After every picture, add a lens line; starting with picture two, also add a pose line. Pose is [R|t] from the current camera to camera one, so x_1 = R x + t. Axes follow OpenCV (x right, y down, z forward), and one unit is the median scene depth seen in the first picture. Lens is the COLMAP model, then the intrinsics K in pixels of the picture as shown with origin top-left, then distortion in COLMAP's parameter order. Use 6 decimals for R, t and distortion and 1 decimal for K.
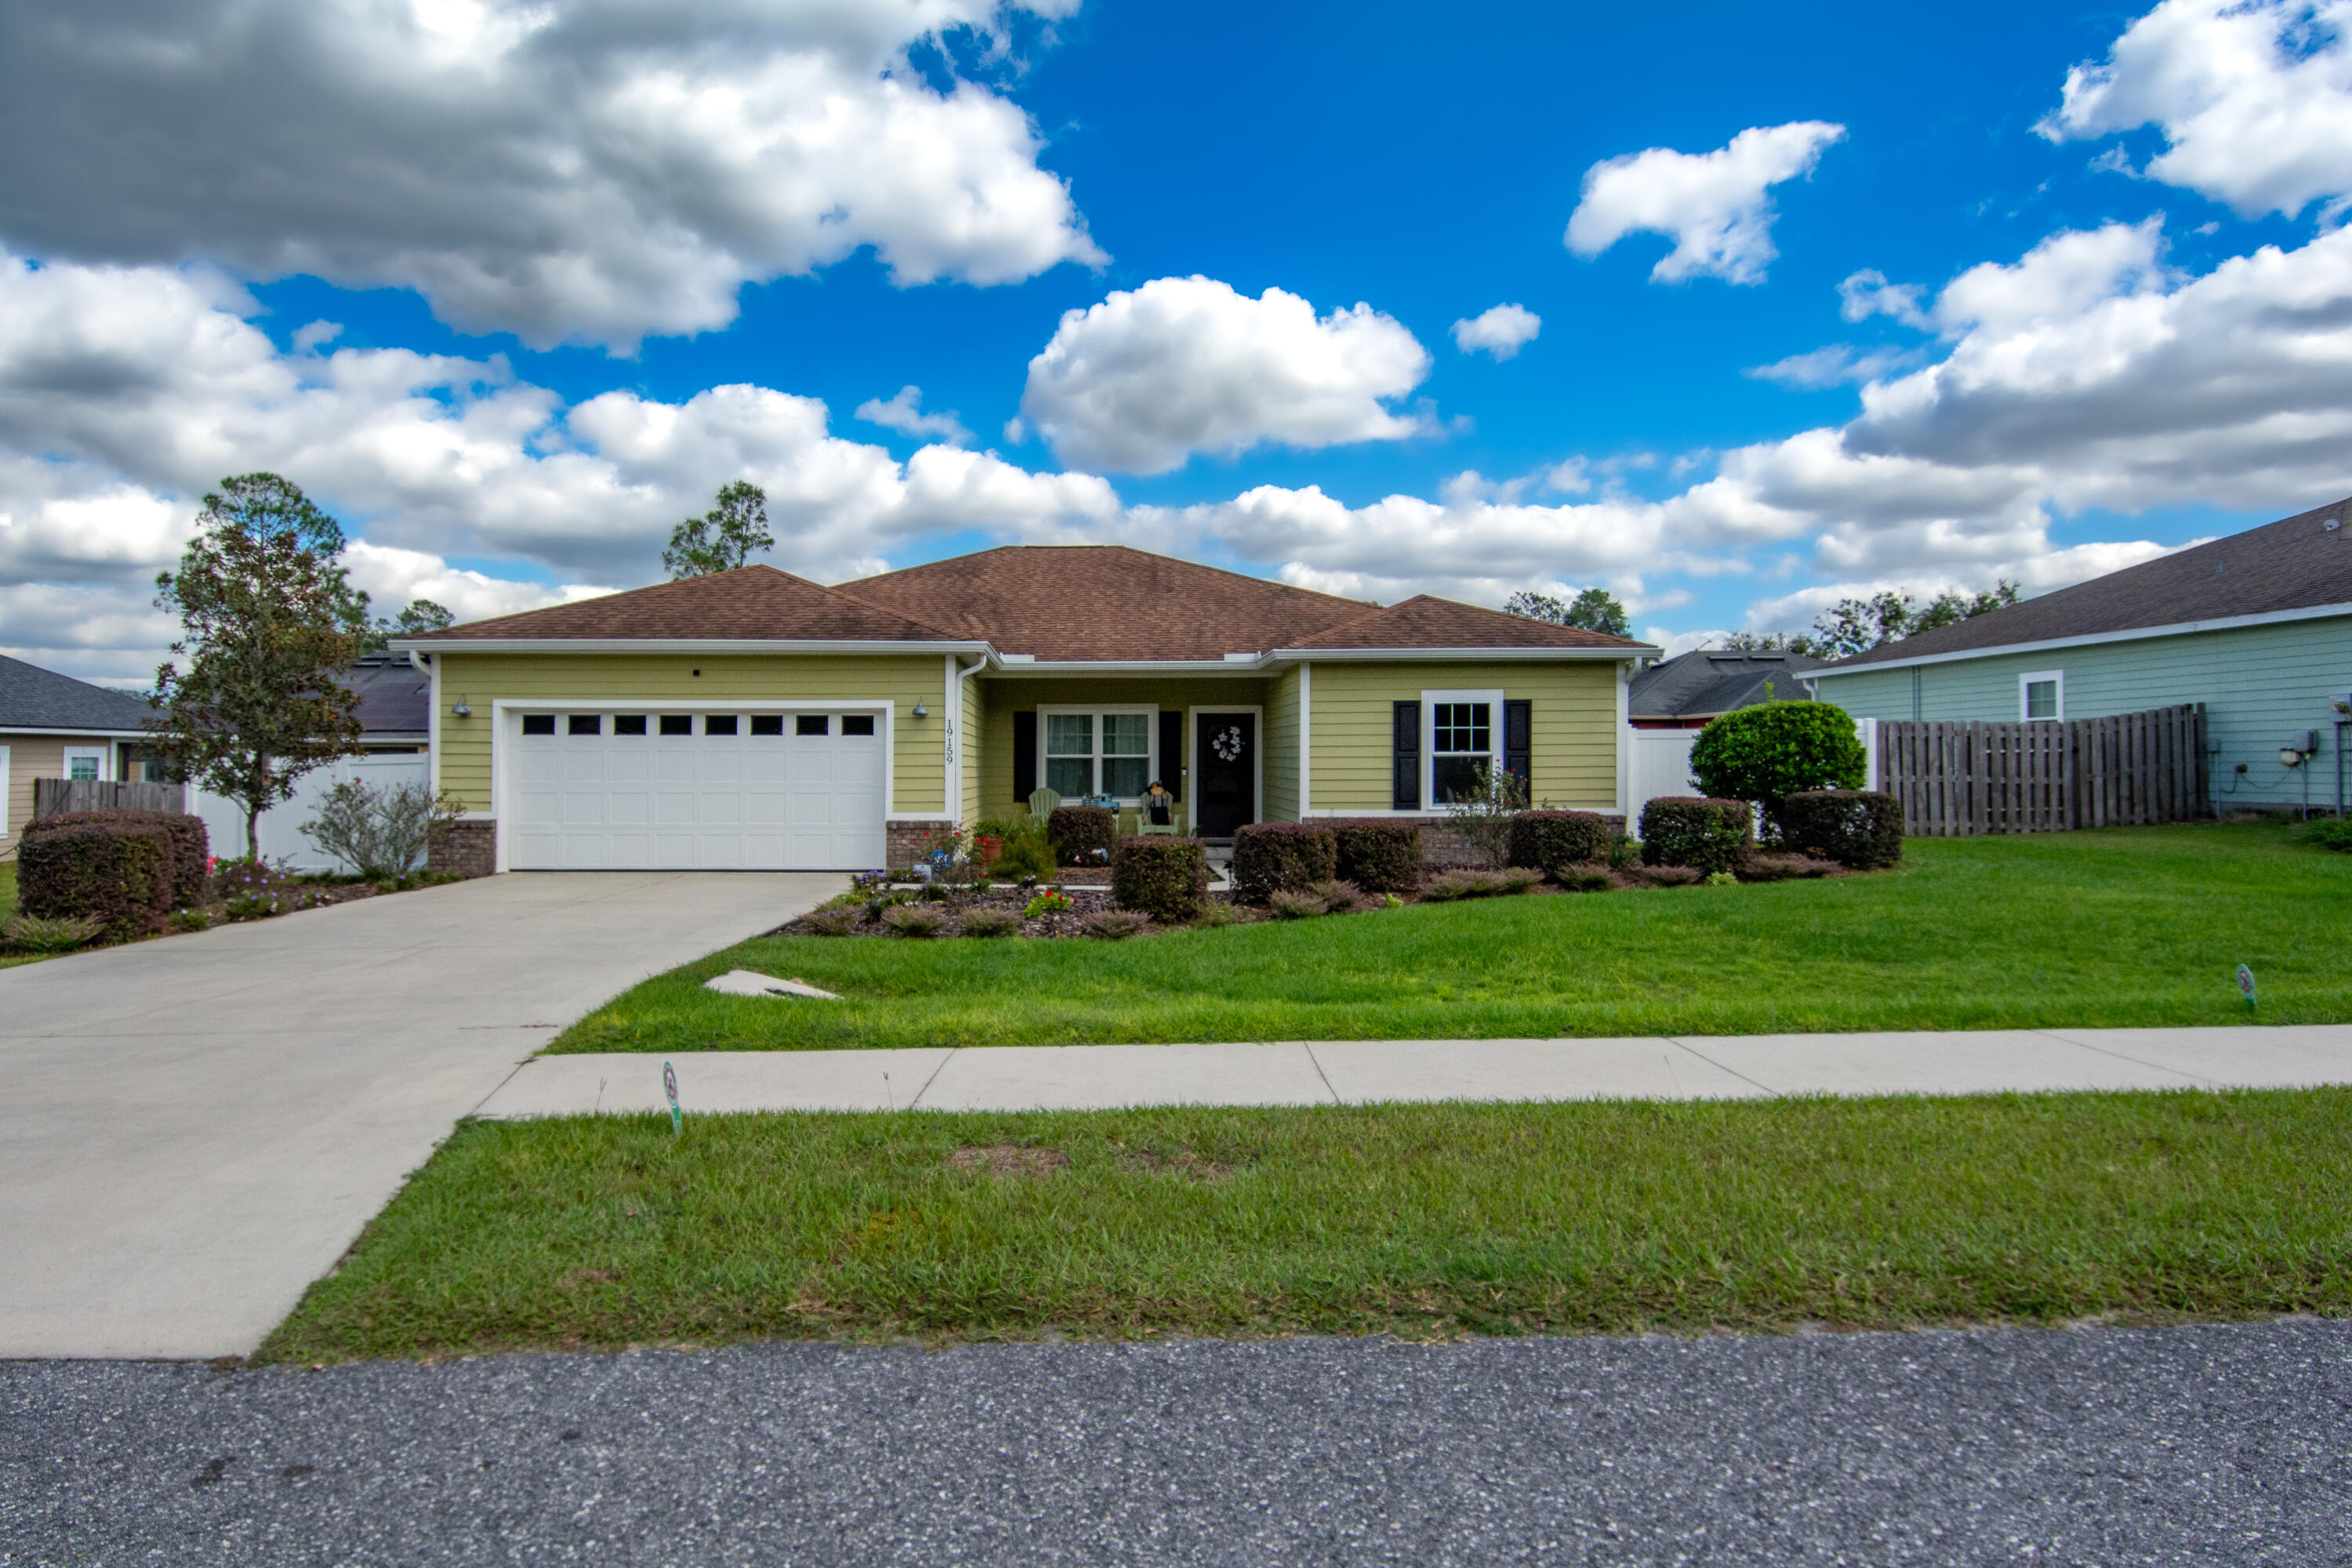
lens RADIAL K [[1337.1, 0, 1113.9], [0, 1337.1, 775.6], [0, 0, 1]] dist [0.000298, -0.000609]
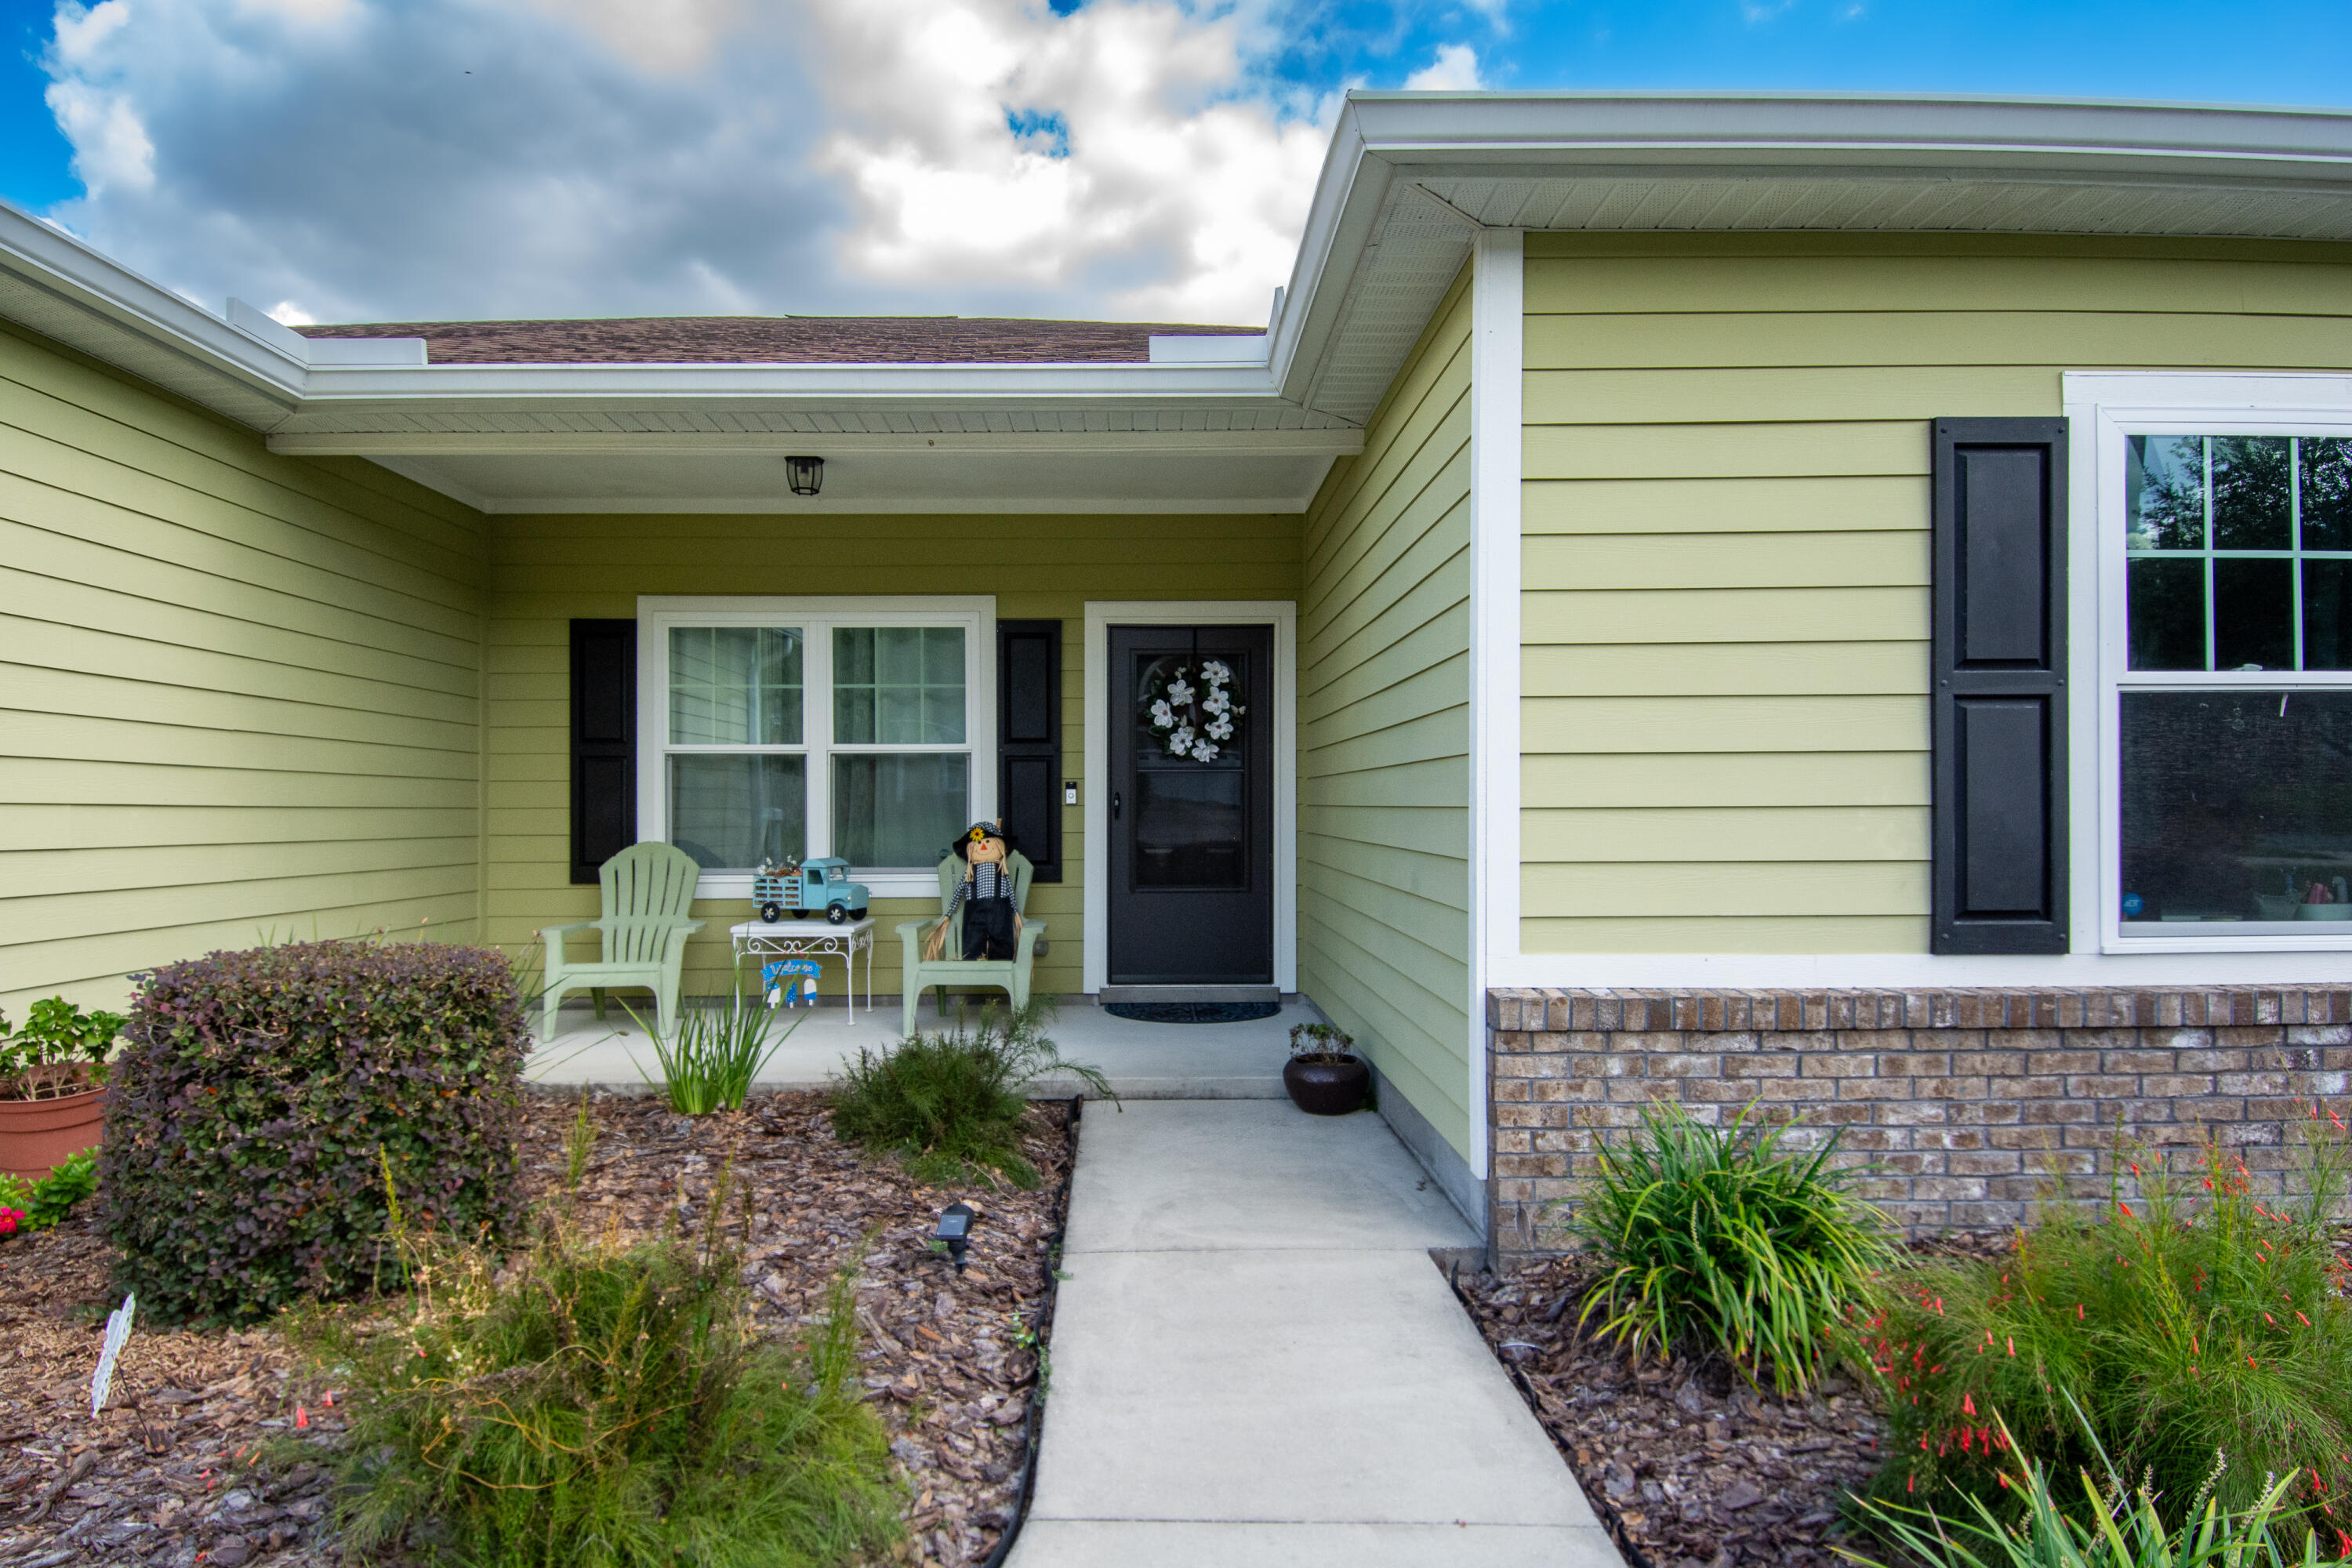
lens RADIAL K [[1303.9, 0, 1176.3], [0, 1303.9, 821.9], [0, 0, 1]] dist [-0.000419, -0.046743]
pose [[0.999838, -0.000948, 0.017956, 0.088232], [0.000950, 1.000000, -0.000097, 0.005235], [-0.017956, 0.000114, 0.999839, 0.791919]]
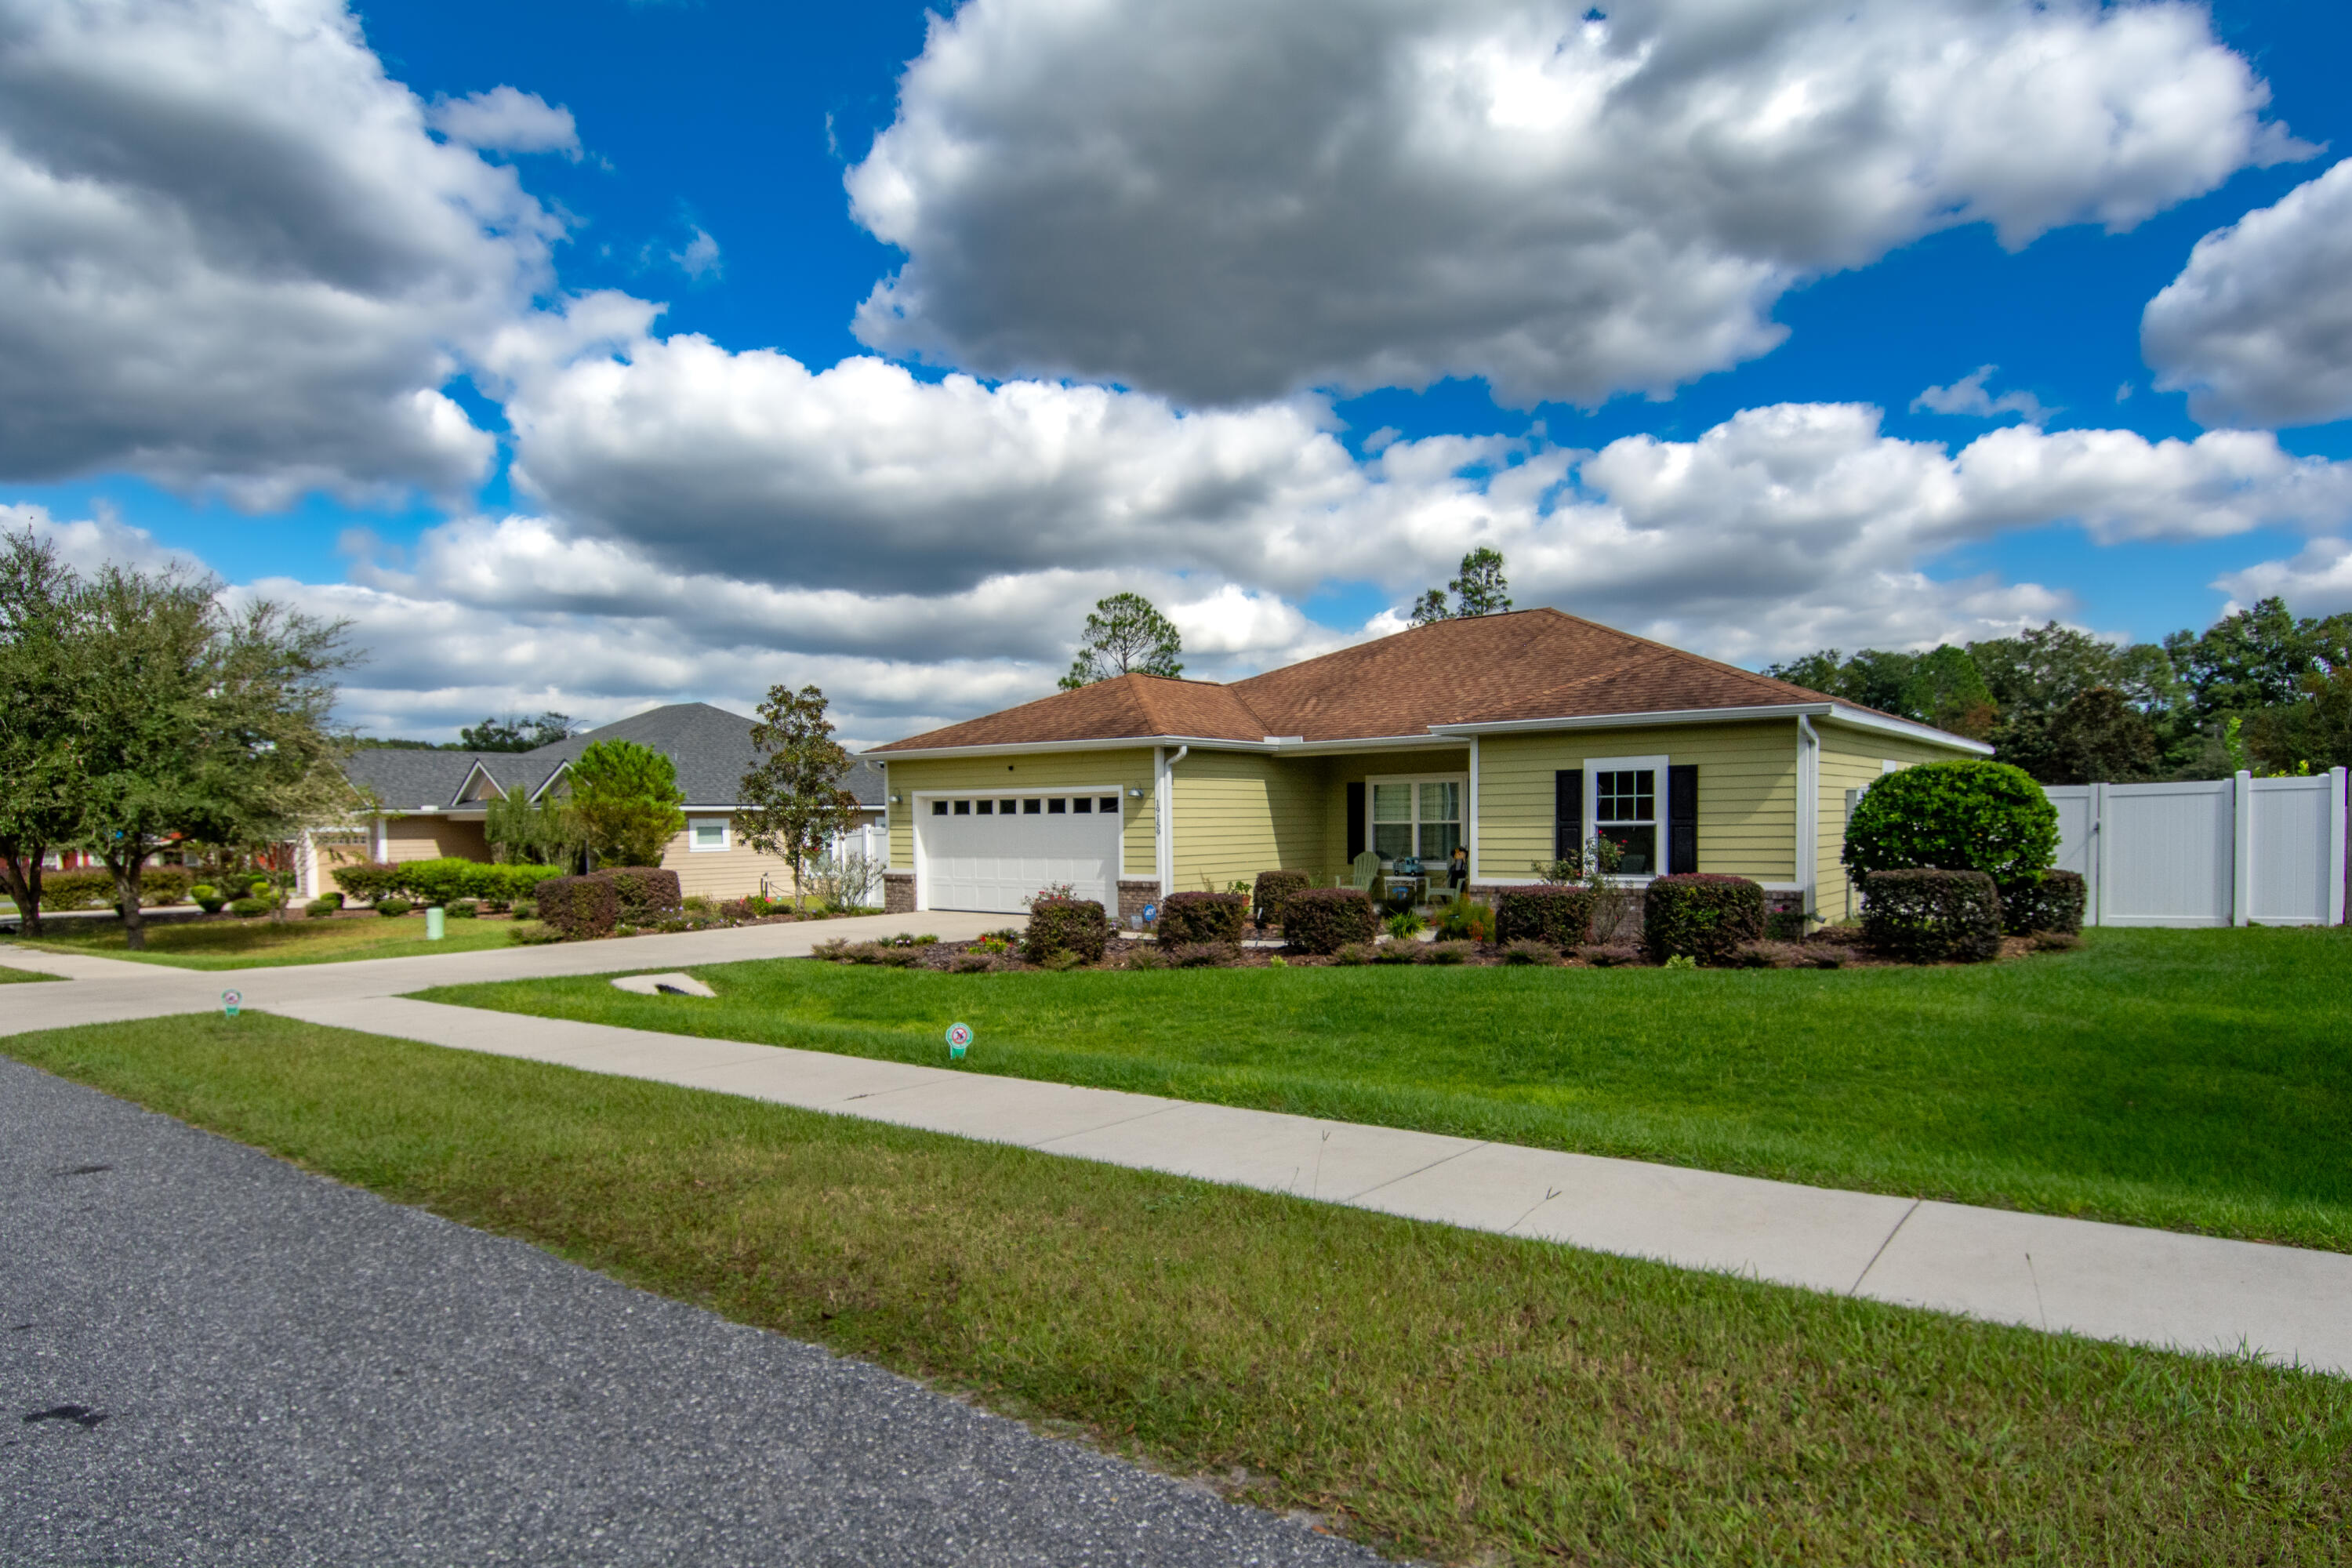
lens RADIAL K [[1337.1, 0, 1113.9], [0, 1337.1, 775.6], [0, 0, 1]] dist [0.000298, -0.000609]
pose [[0.769557, -0.028706, -0.637933, 0.584092], [0.007940, 0.999342, -0.035391, -0.018861], [0.638529, 0.022170, 0.769278, 0.015294]]
